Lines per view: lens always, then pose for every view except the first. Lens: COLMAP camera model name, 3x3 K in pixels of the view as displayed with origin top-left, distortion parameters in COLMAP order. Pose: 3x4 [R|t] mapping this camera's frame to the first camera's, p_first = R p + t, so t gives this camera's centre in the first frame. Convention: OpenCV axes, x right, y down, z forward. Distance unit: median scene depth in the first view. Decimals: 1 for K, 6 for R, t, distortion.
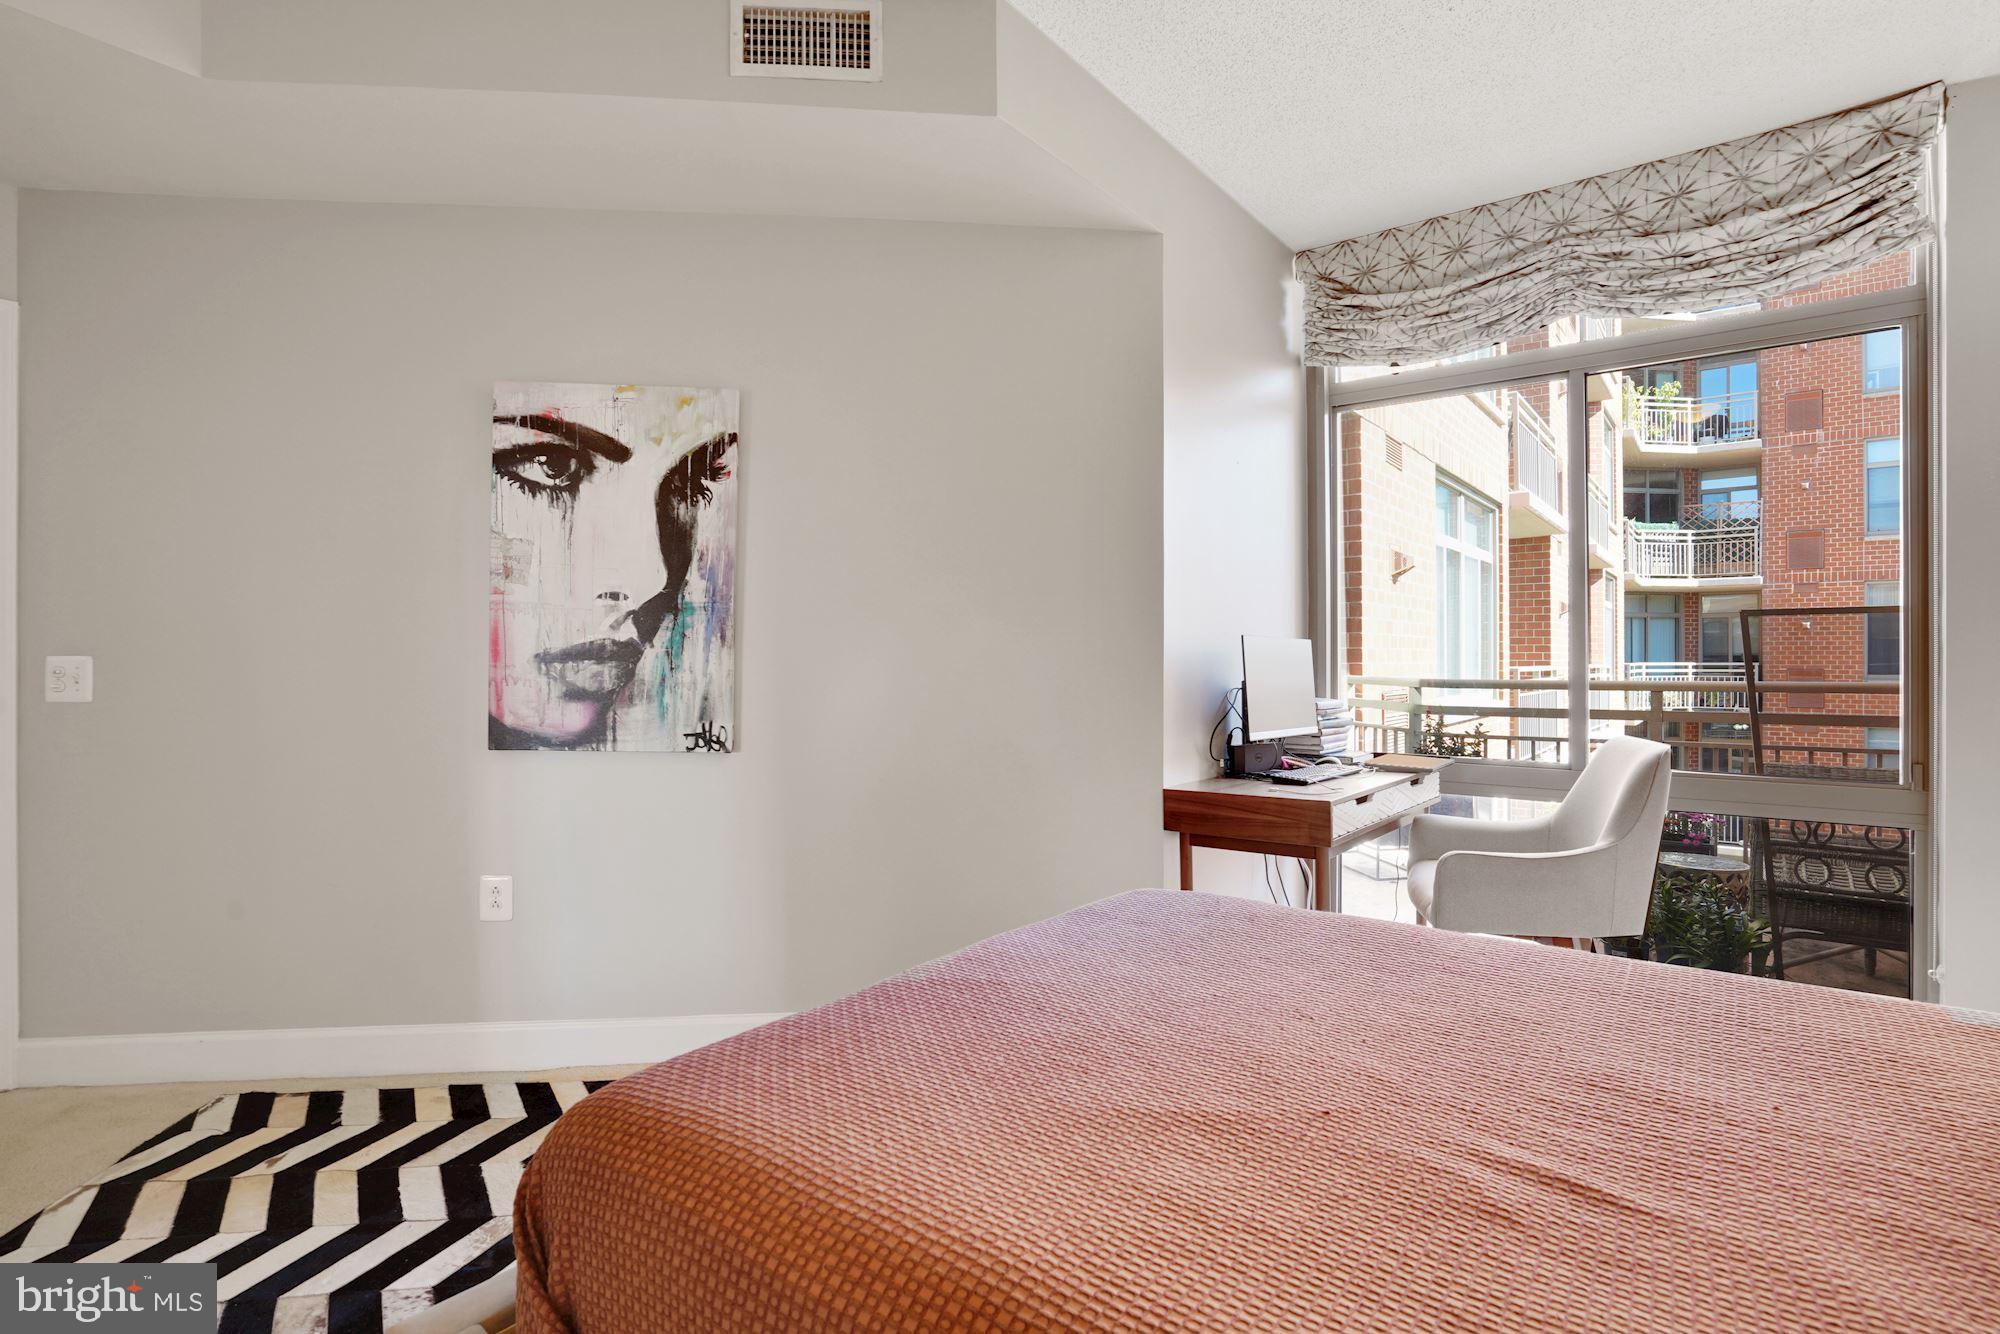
lens RADIAL K [[962.0, 0, 998.9], [0, 962.0, 670.3], [0, 0, 1]] dist [0.000050, 0.000332]
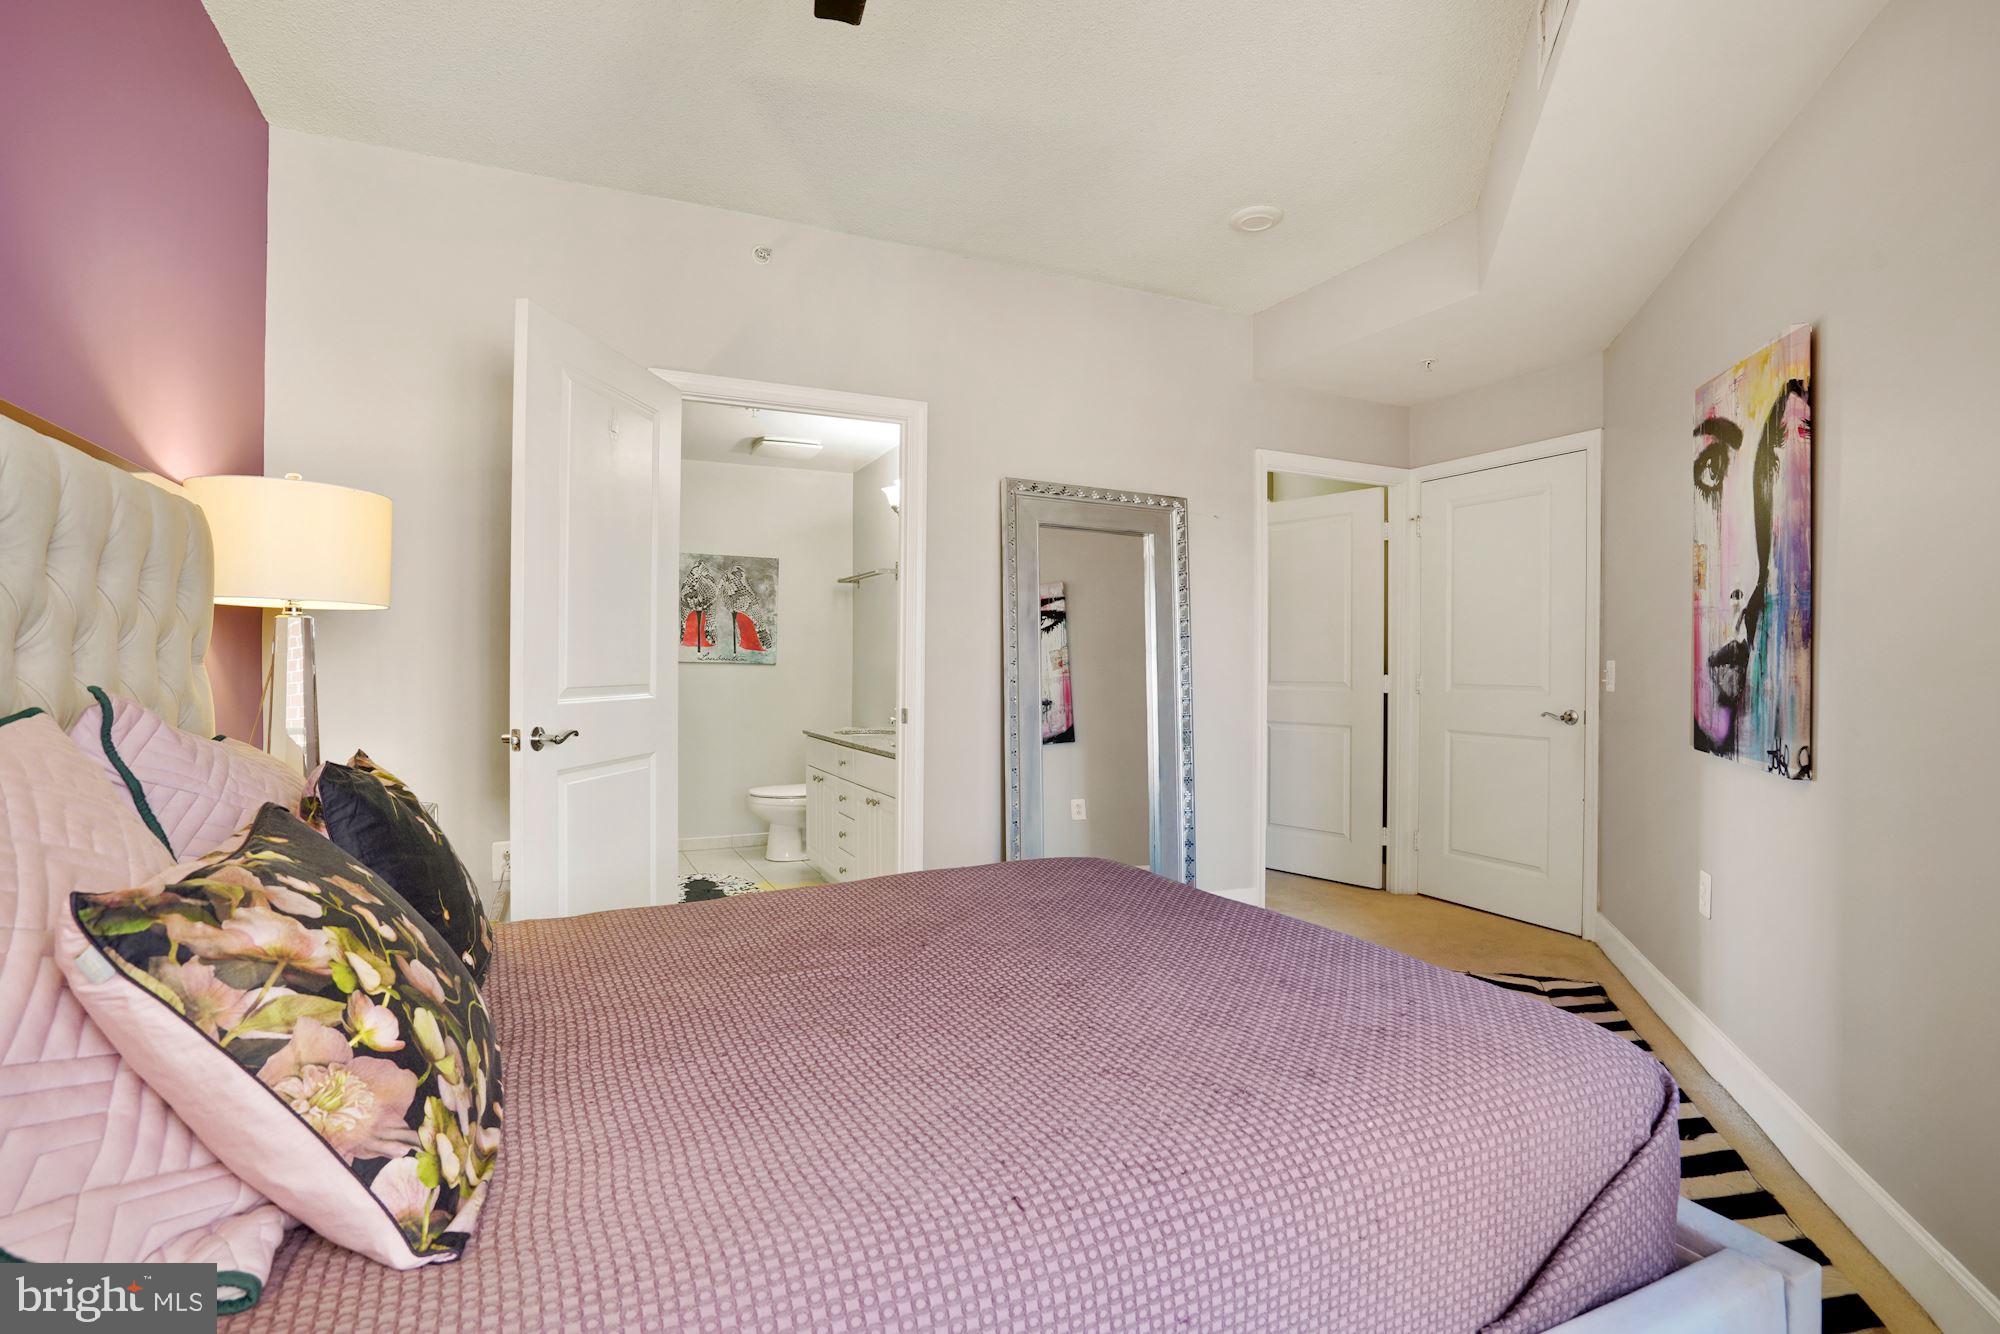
lens RADIAL K [[962.0, 0, 999.2], [0, 962.0, 664.3], [0, 0, 1]] dist [0.000050, 0.000332]
pose [[-0.418527, 0.003836, -0.908196, 0.734714], [0.000719, 0.999992, 0.003892, -0.014259], [0.908204, 0.000976, -0.418527, 0.743571]]
